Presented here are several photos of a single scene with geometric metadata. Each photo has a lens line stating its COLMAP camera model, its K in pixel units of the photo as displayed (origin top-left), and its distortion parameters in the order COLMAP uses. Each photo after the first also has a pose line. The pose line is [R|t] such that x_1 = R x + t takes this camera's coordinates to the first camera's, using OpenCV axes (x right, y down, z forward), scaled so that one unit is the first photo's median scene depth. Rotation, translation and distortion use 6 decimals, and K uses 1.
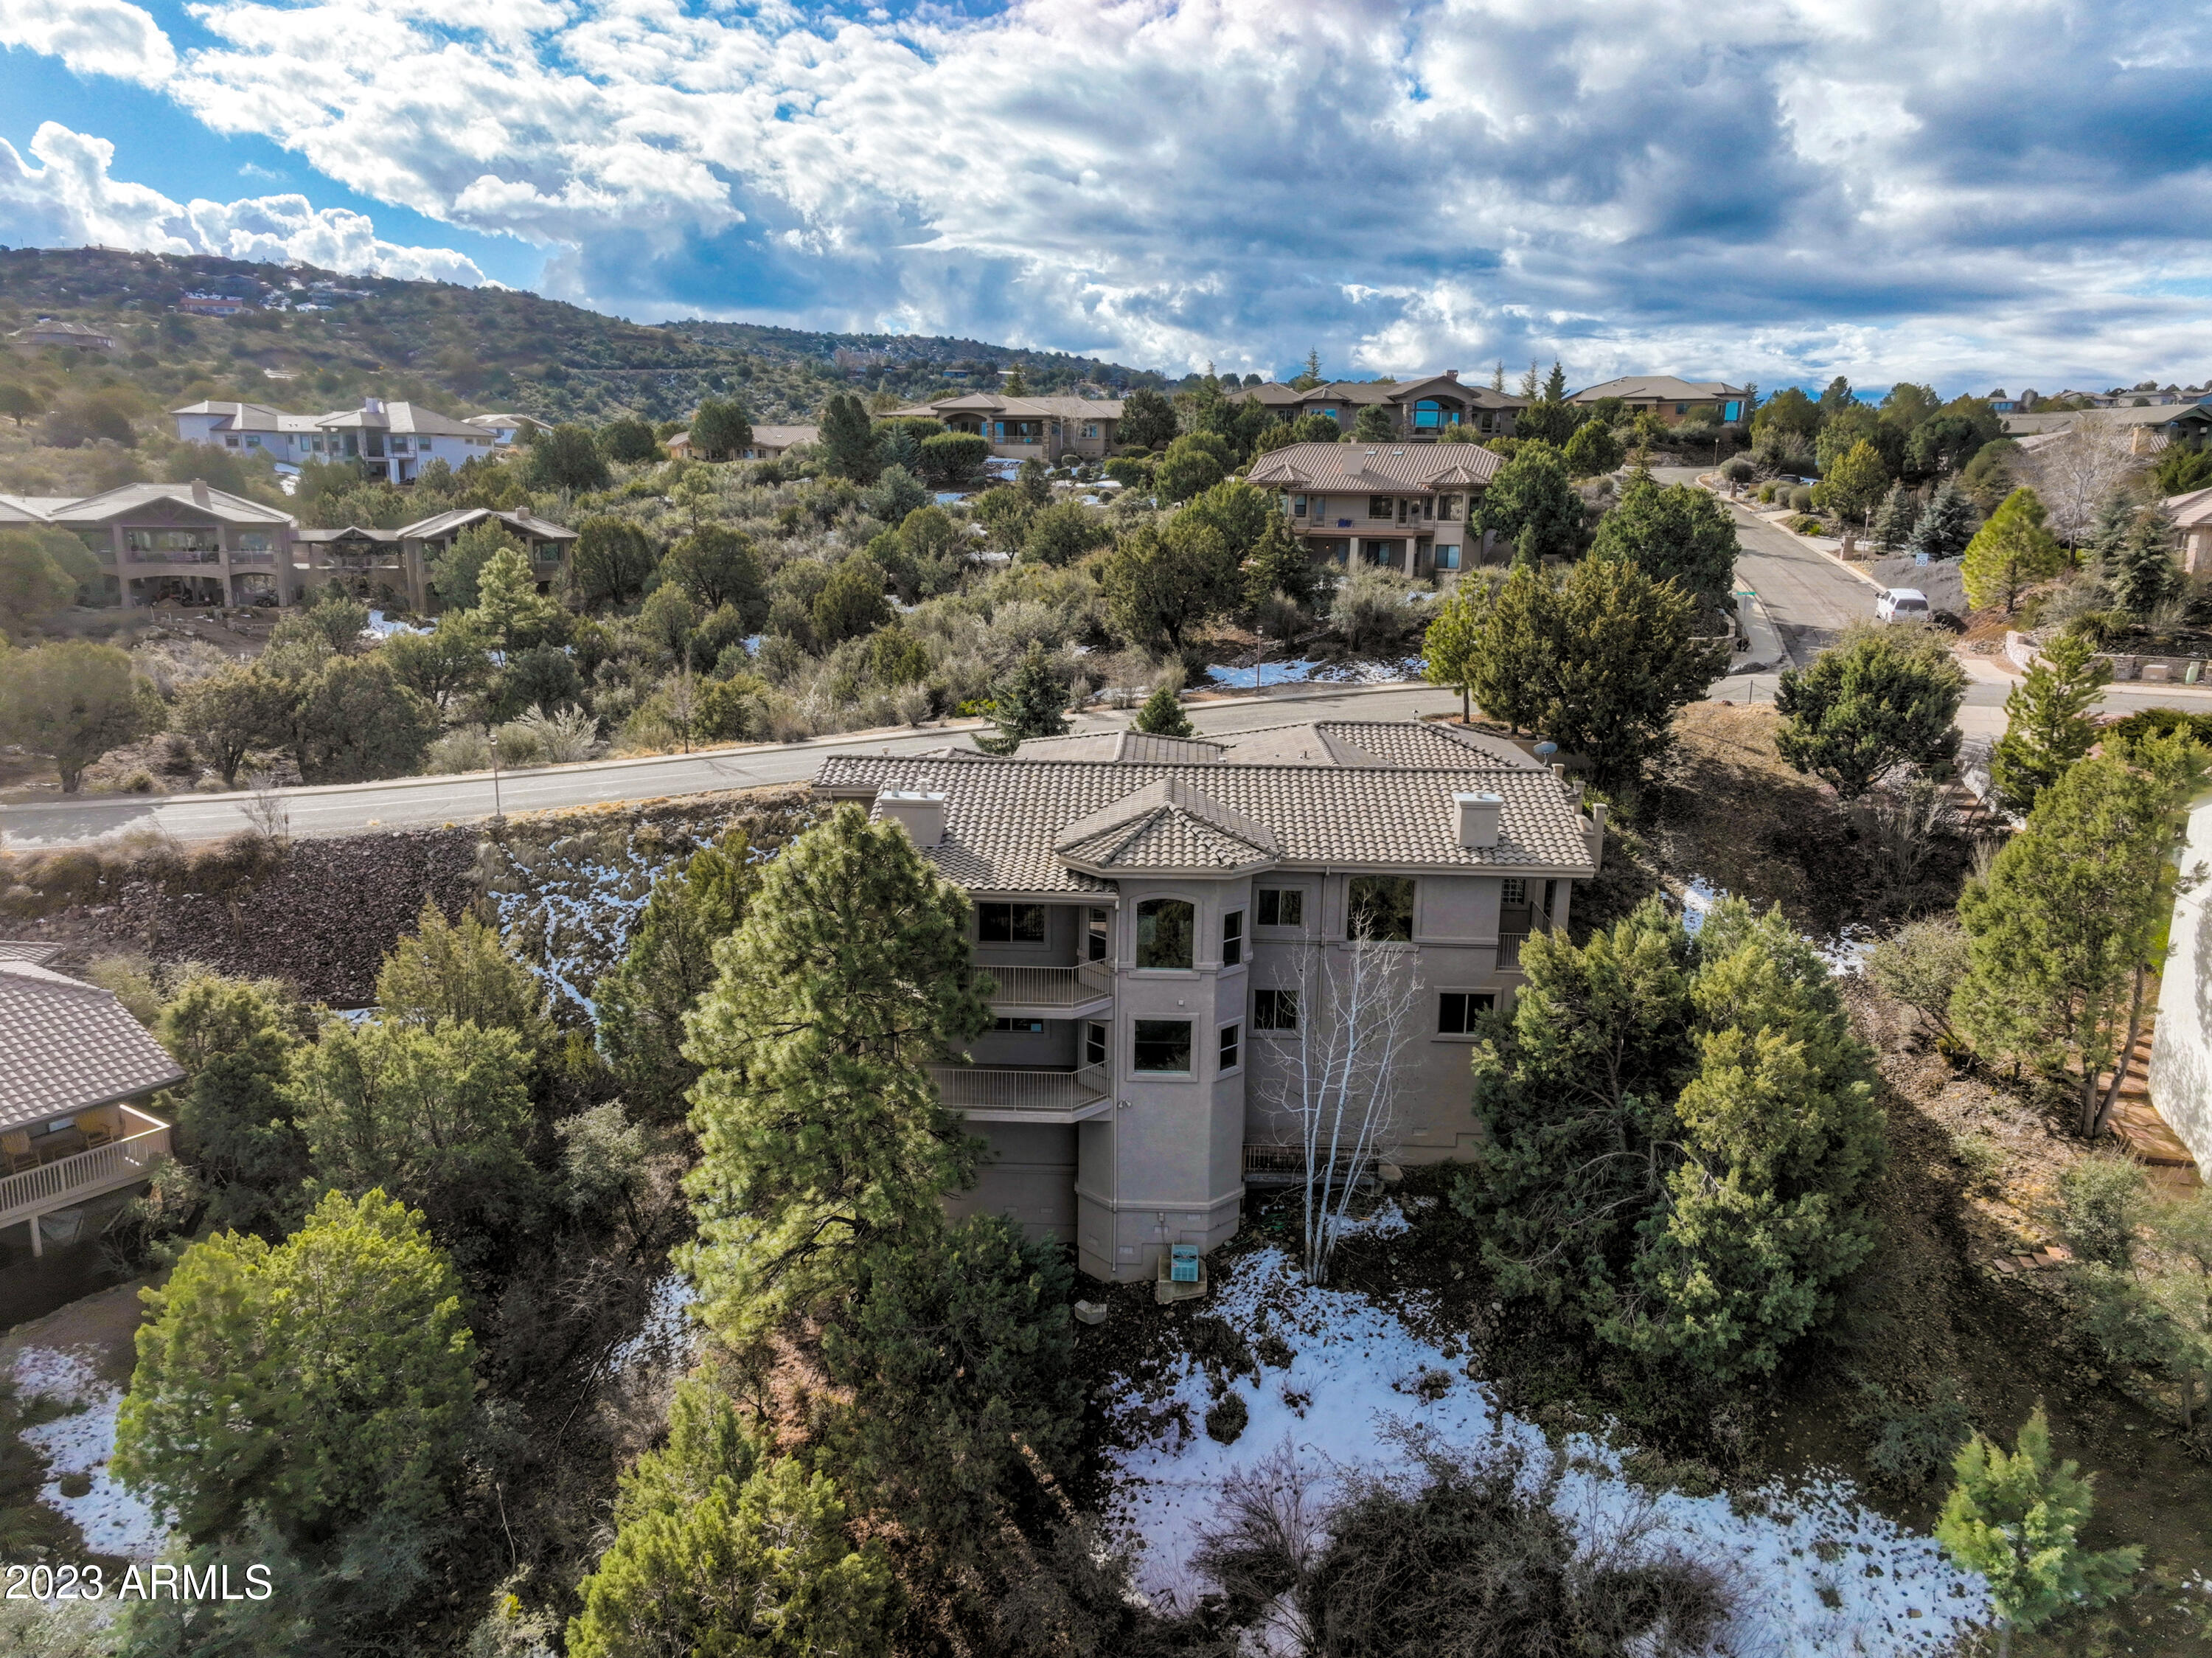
lens RADIAL K [[1557.4, 0, 1106.0], [0, 1557.4, 829.0], [0, 0, 1]] dist [0.010426, 0.011209]
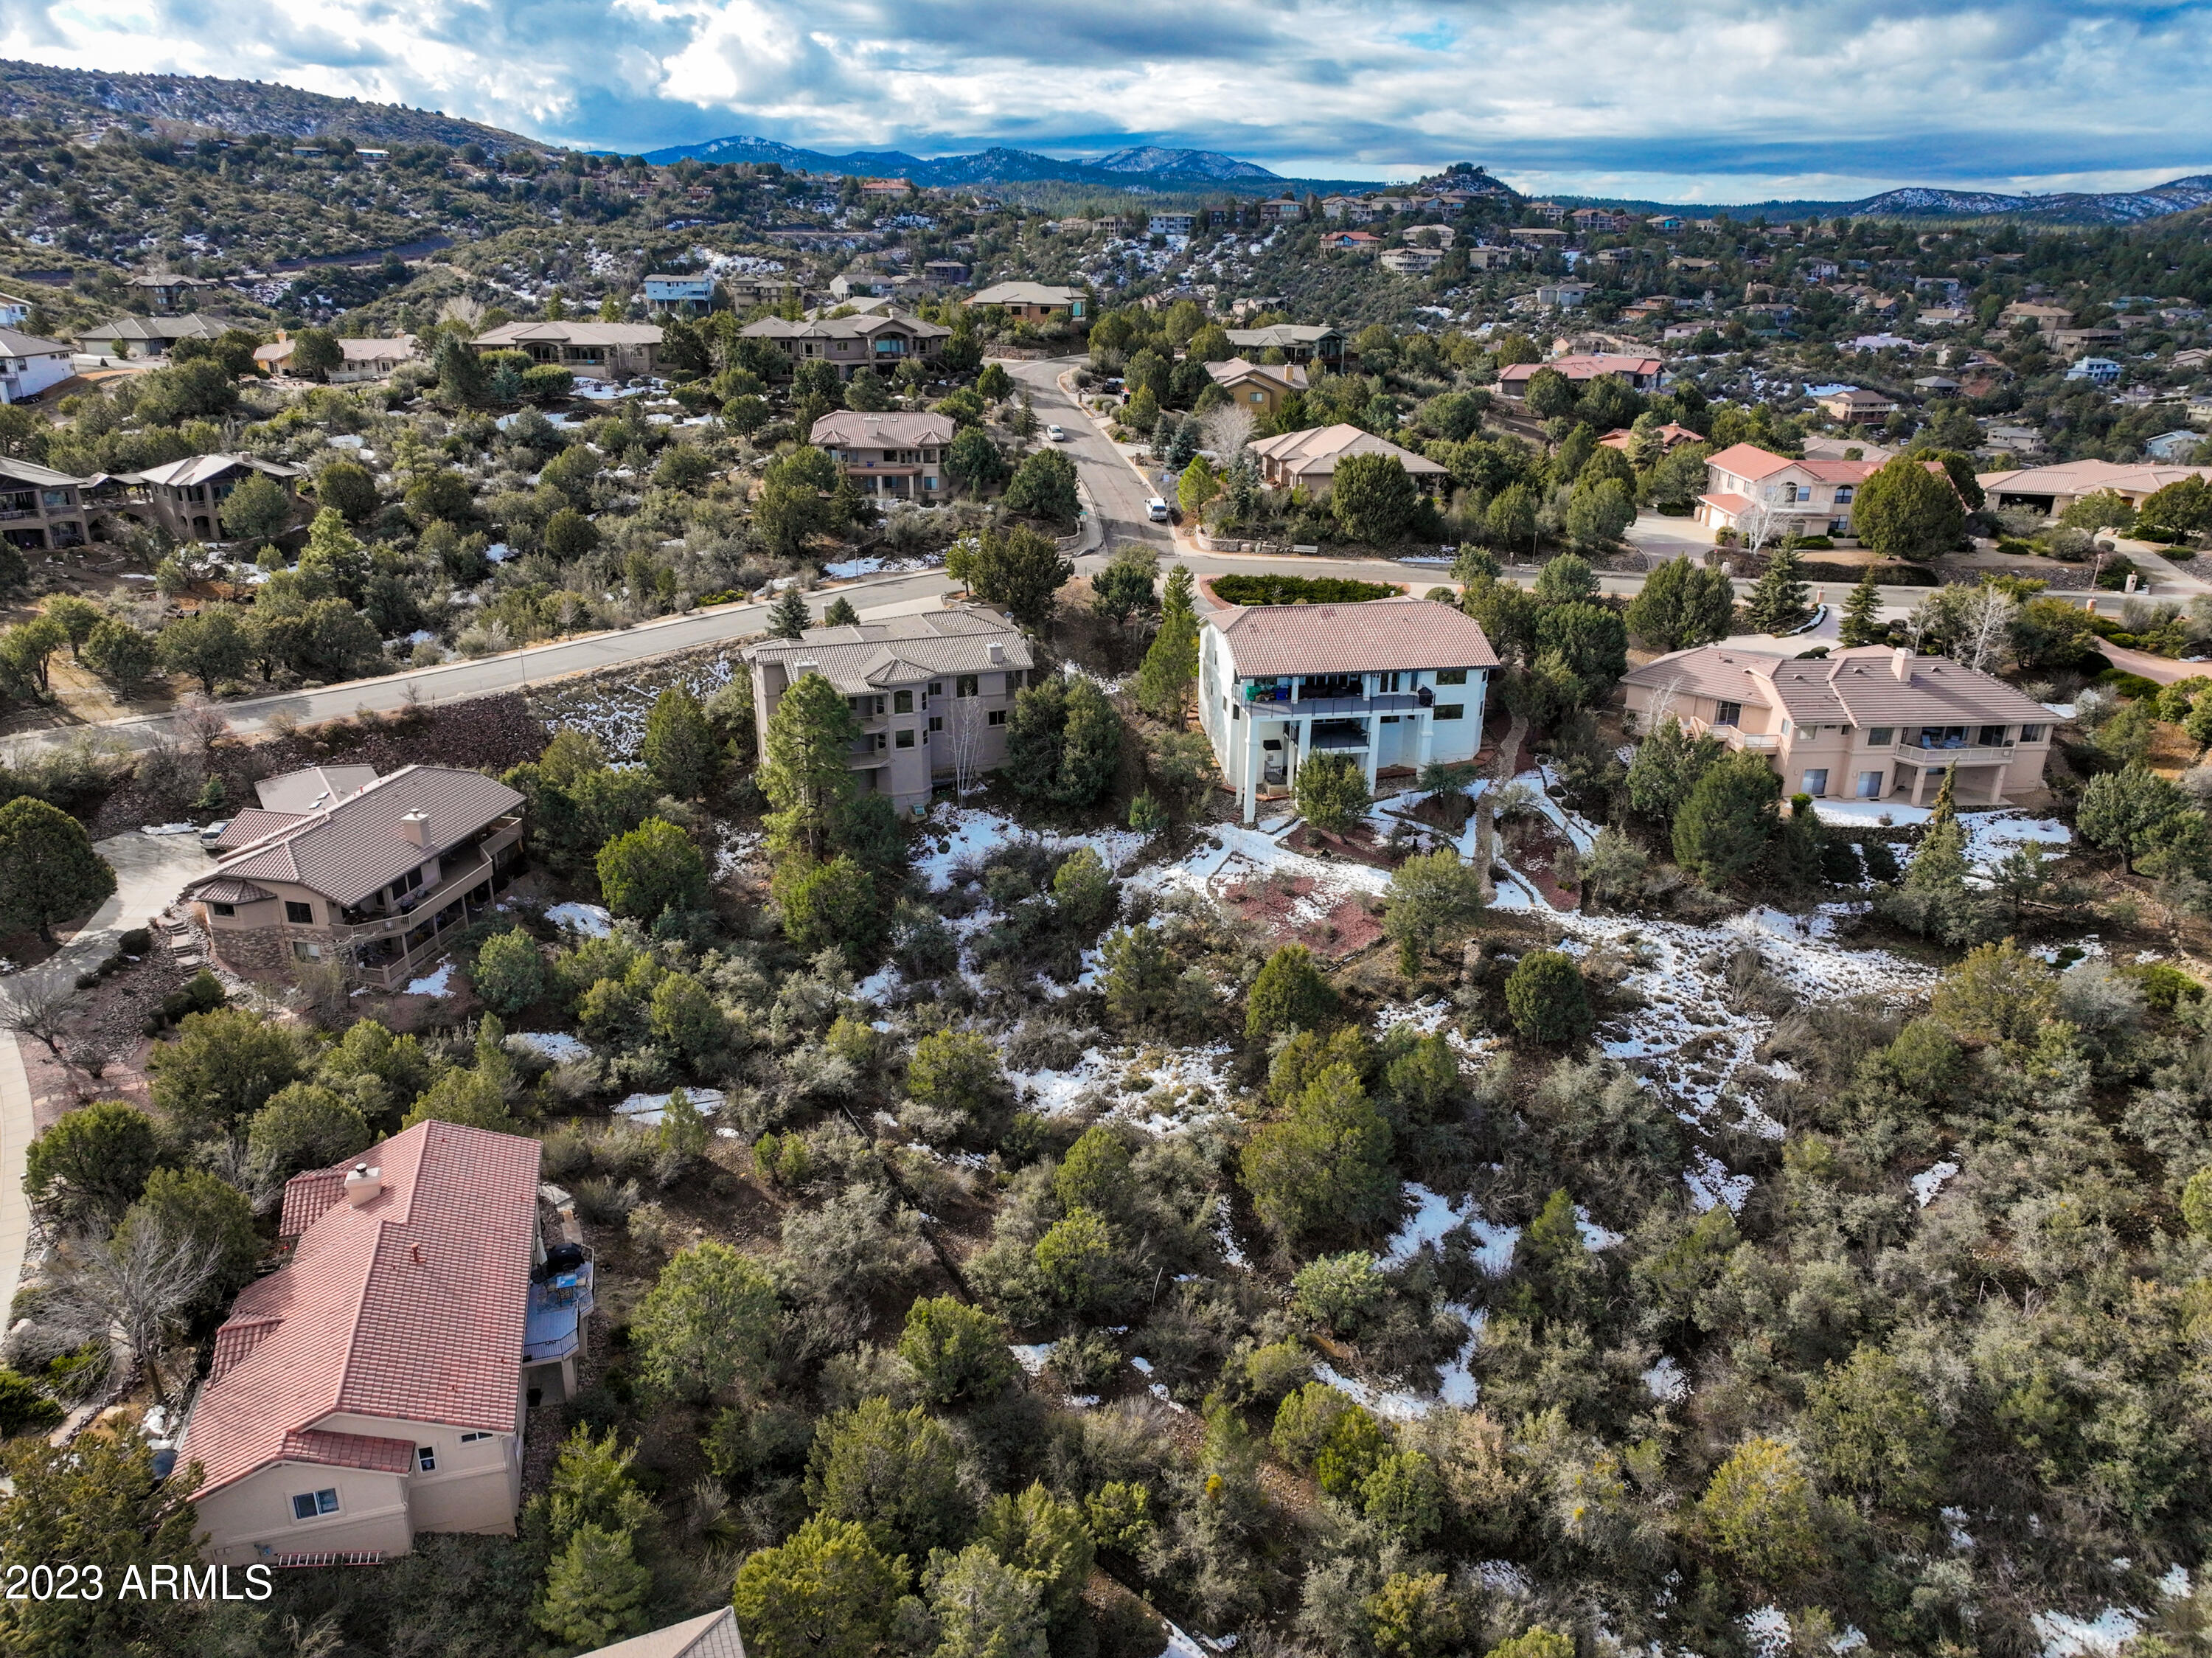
lens RADIAL K [[1558.0, 0, 1106.0], [0, 1558.0, 829.0], [0, 0, 1]] dist [-0.003562, 0.019404]
pose [[0.928693, -0.138231, 0.344124, -0.660330], [0.085202, 0.982643, 0.164782, -0.152399], [-0.360929, -0.123712, 0.924351, -1.941812]]
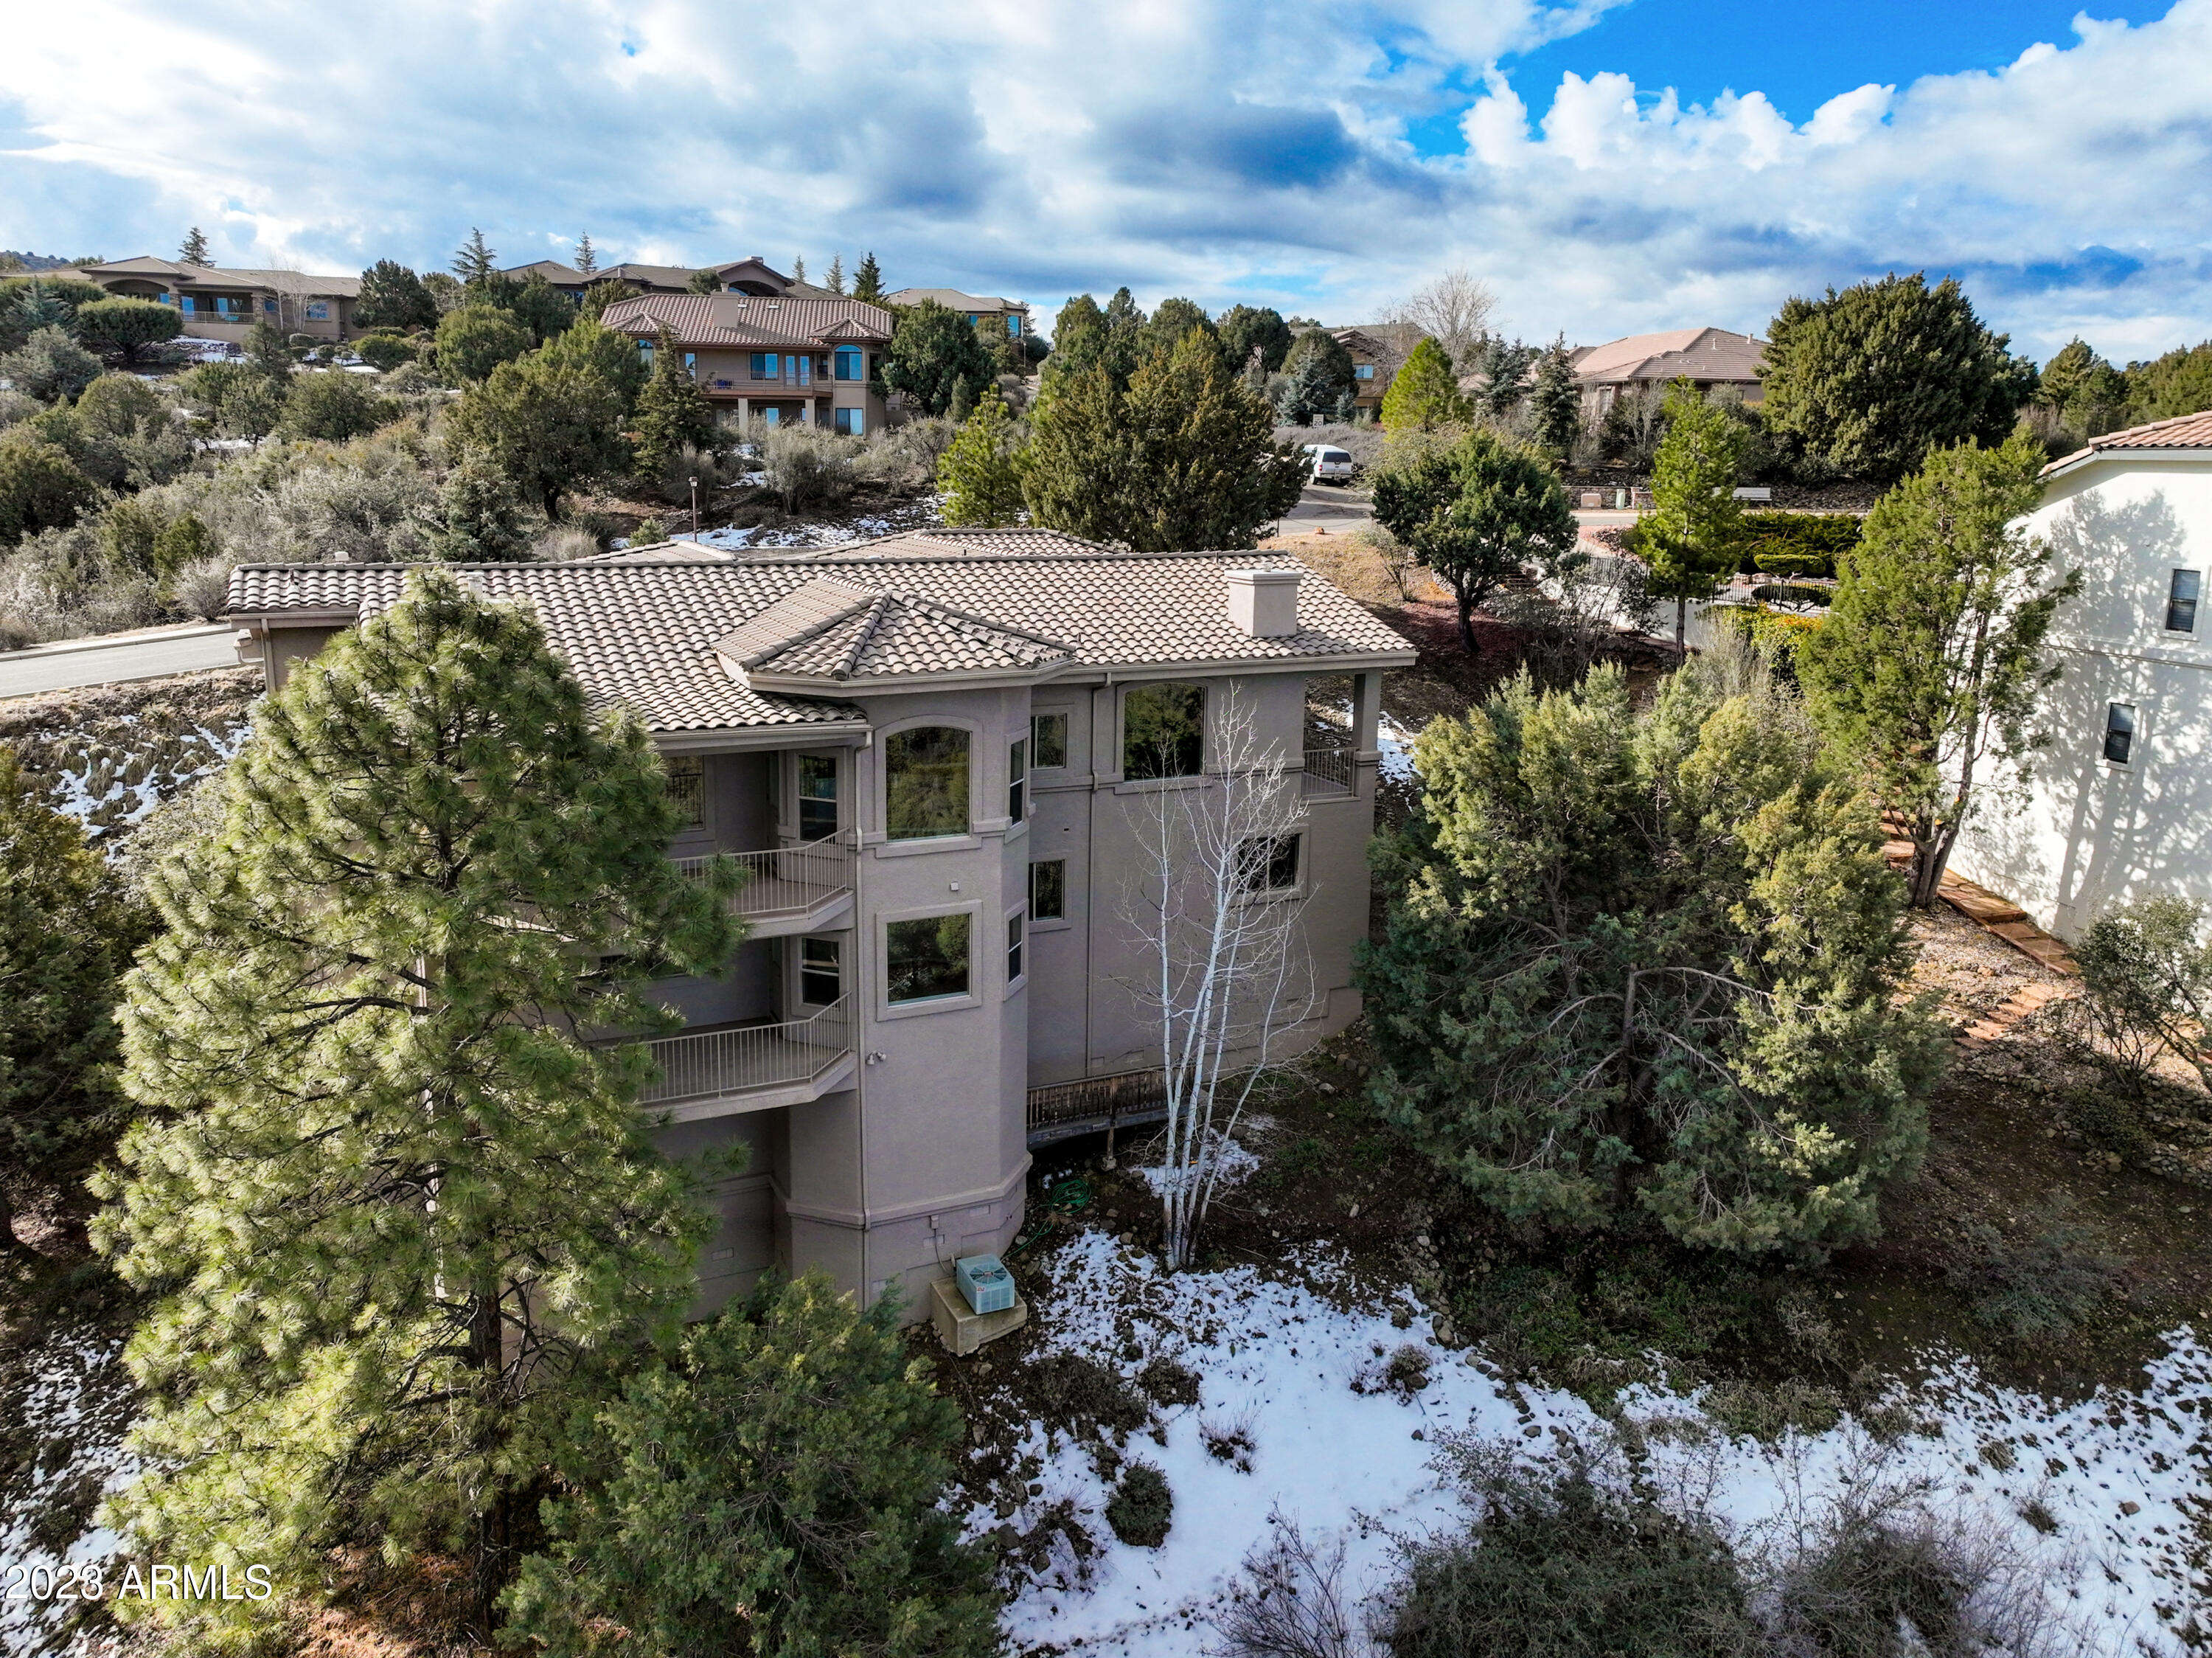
lens RADIAL K [[1585.4, 0, 1081.8], [0, 1585.4, 761.7], [0, 0, 1]] dist [0.016843, 0.006537]
pose [[0.891461, -0.088088, 0.444452, -0.191386], [0.096730, 0.995305, 0.003248, 0.061644], [-0.442651, 0.040096, 0.895797, 0.374557]]
